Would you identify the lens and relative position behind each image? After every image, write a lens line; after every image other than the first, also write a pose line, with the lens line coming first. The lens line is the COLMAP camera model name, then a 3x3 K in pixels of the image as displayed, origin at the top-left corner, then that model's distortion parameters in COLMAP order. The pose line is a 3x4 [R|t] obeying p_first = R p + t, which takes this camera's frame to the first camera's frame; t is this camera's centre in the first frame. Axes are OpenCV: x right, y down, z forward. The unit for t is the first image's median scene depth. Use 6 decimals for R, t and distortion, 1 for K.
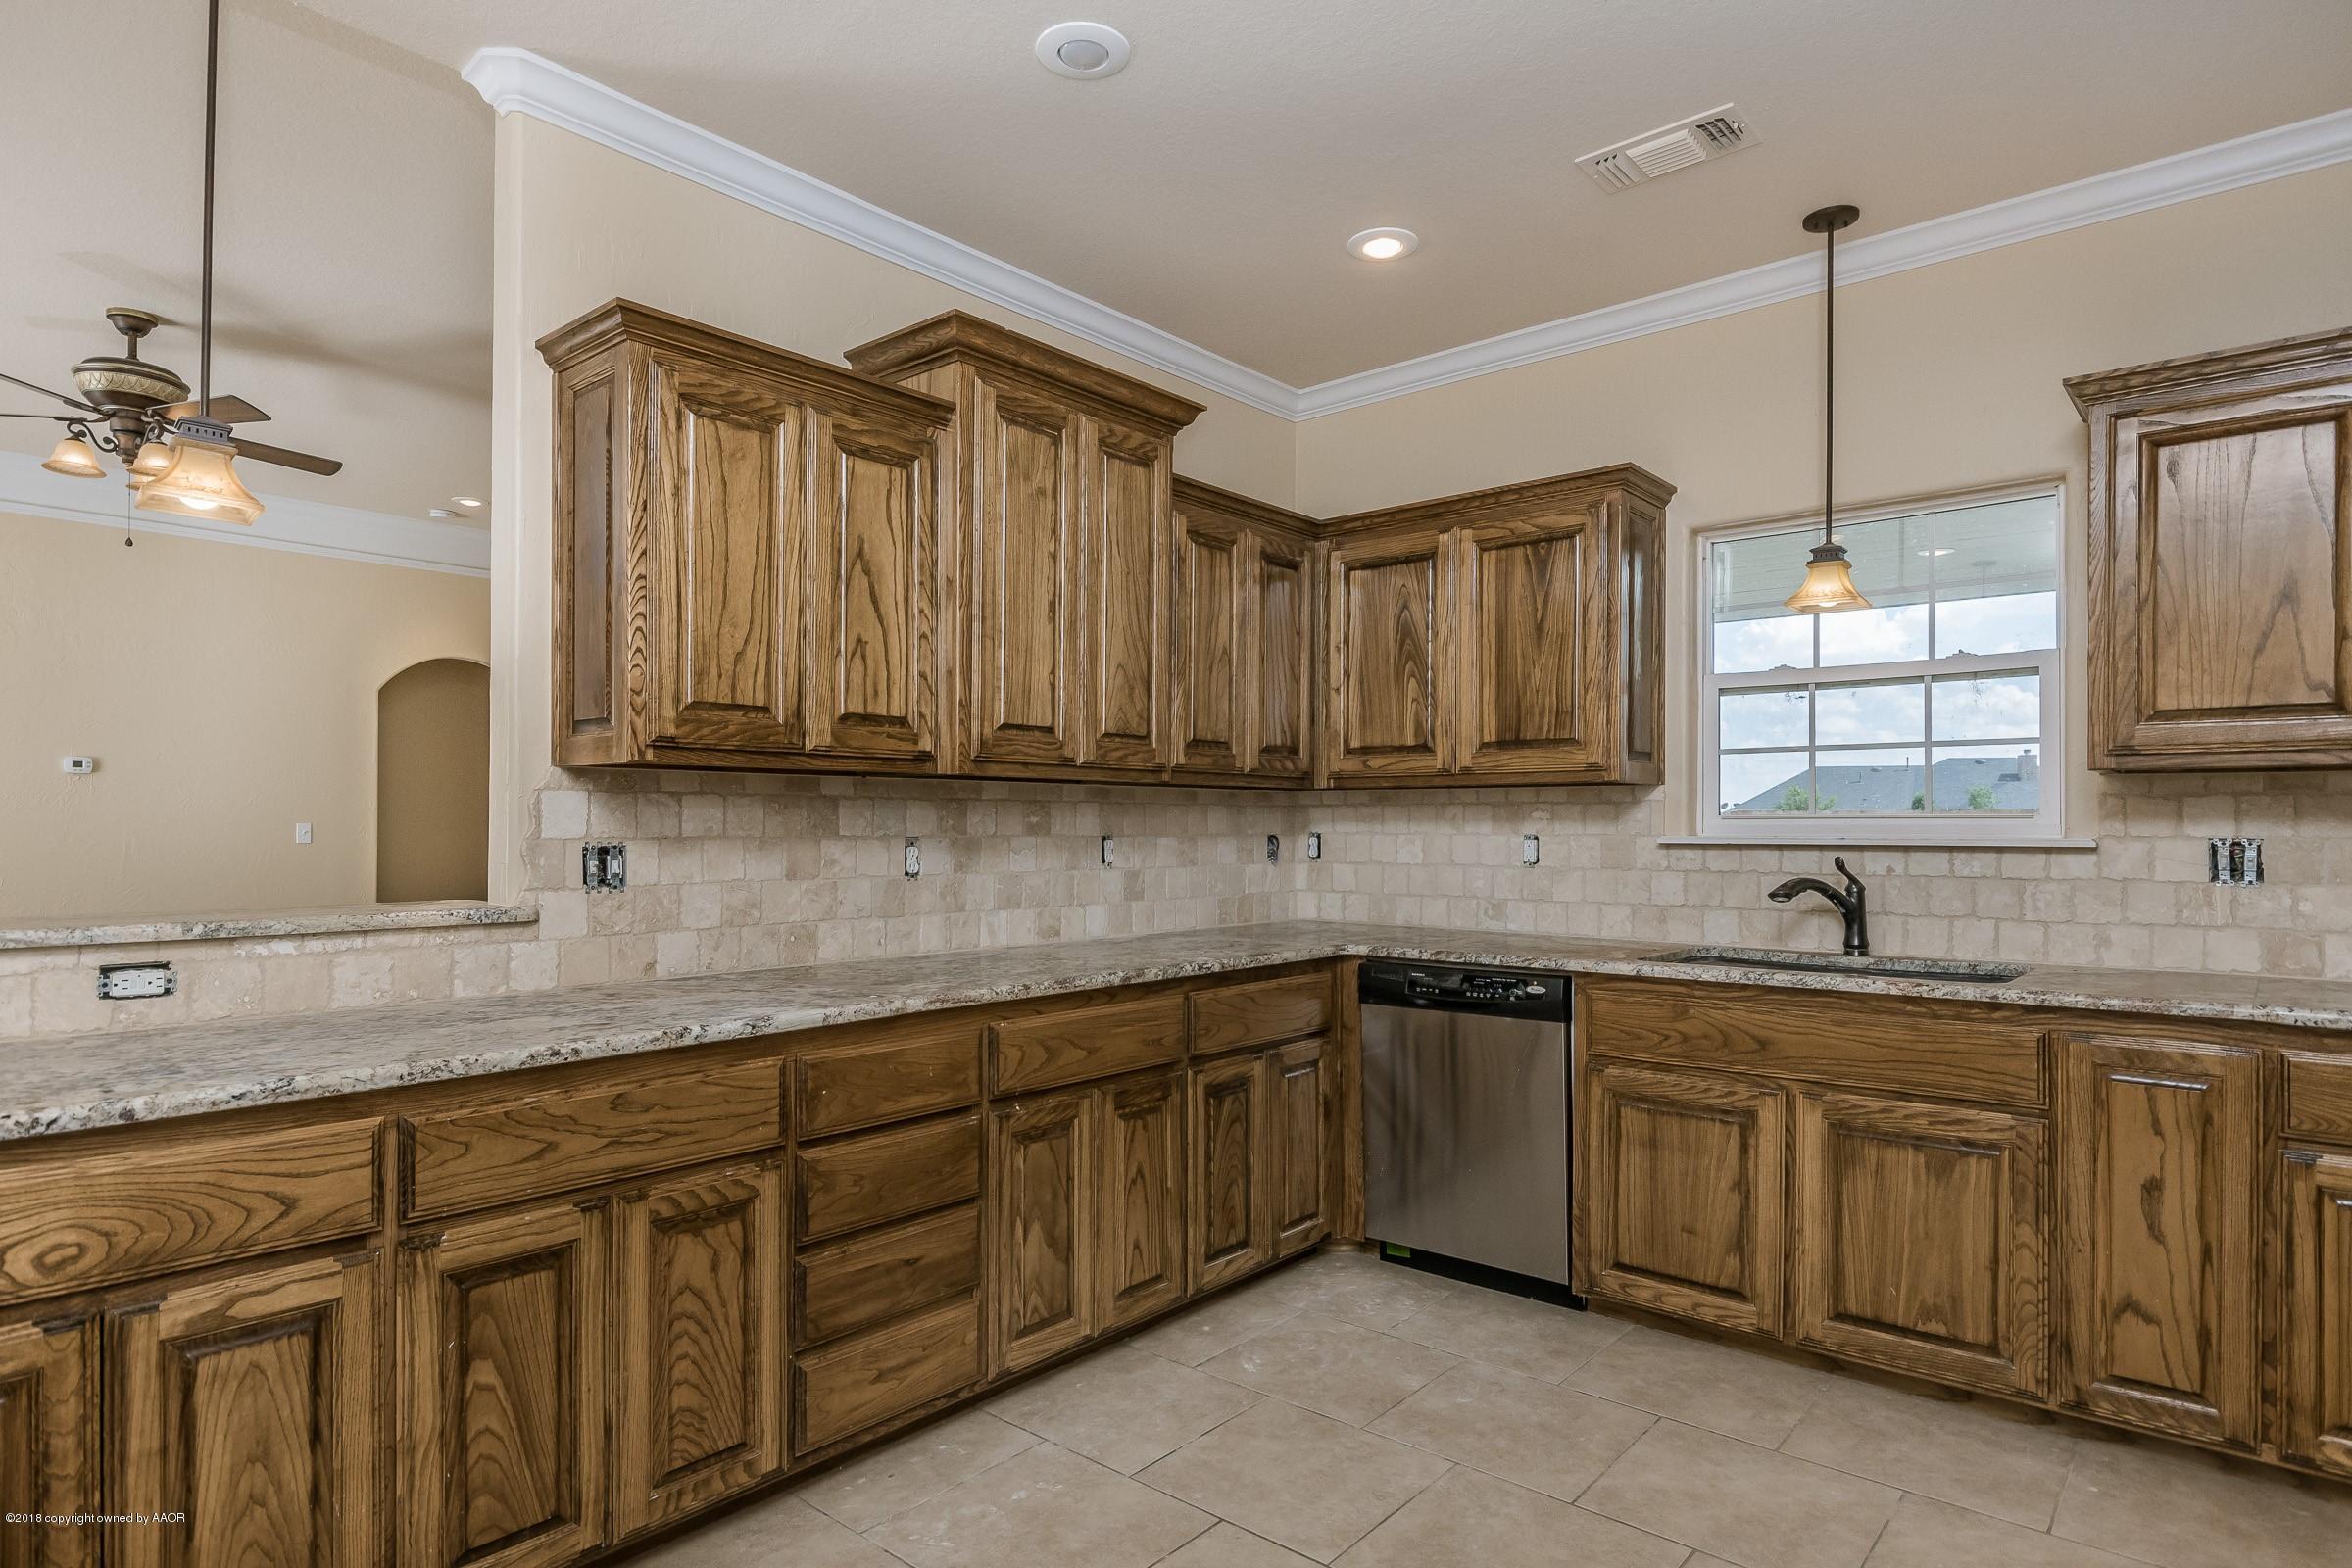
lens RADIAL K [[1283.5, 0, 1189.7], [0, 1283.5, 819.1], [0, 0, 1]] dist [0.004651, -0.003735]
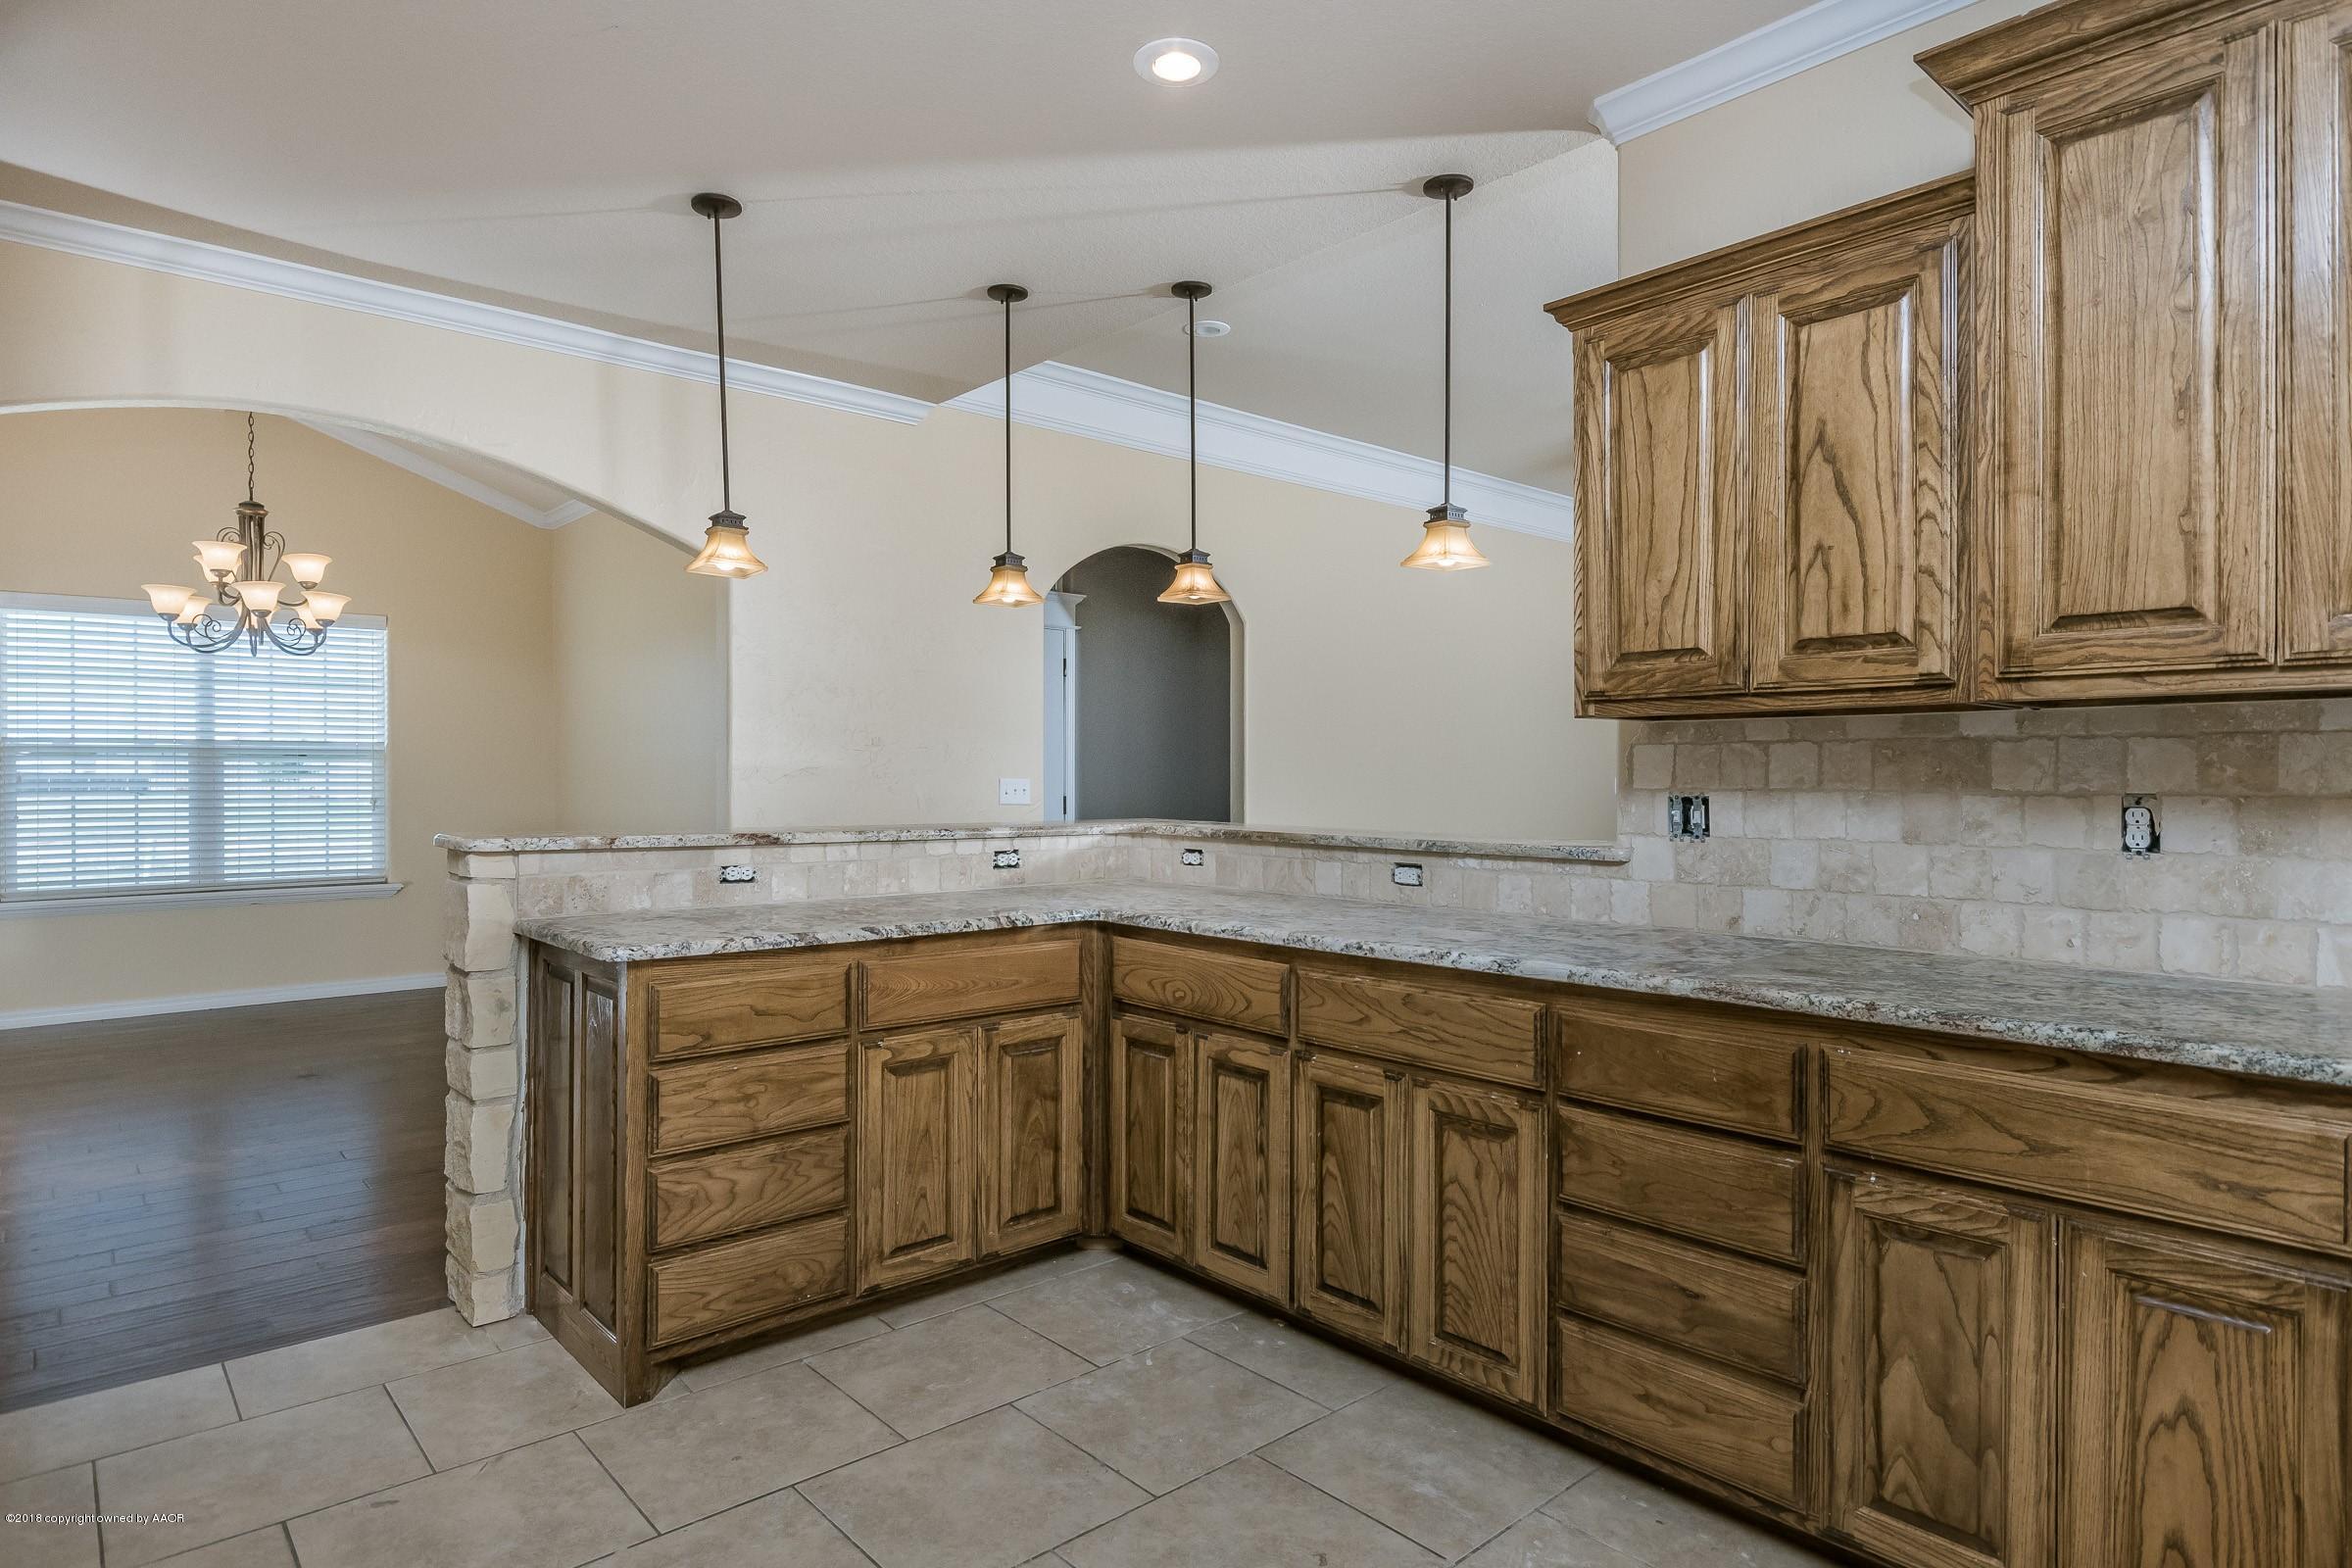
lens RADIAL K [[1283.5, 0, 1181.2], [0, 1283.5, 779.8], [0, 0, 1]] dist [0.004651, -0.003735]
pose [[-0.132635, -0.000991, -0.991164, 0.645542], [0.002605, 0.999996, -0.001348, 0.008186], [0.991161, -0.002761, -0.132632, 0.761414]]
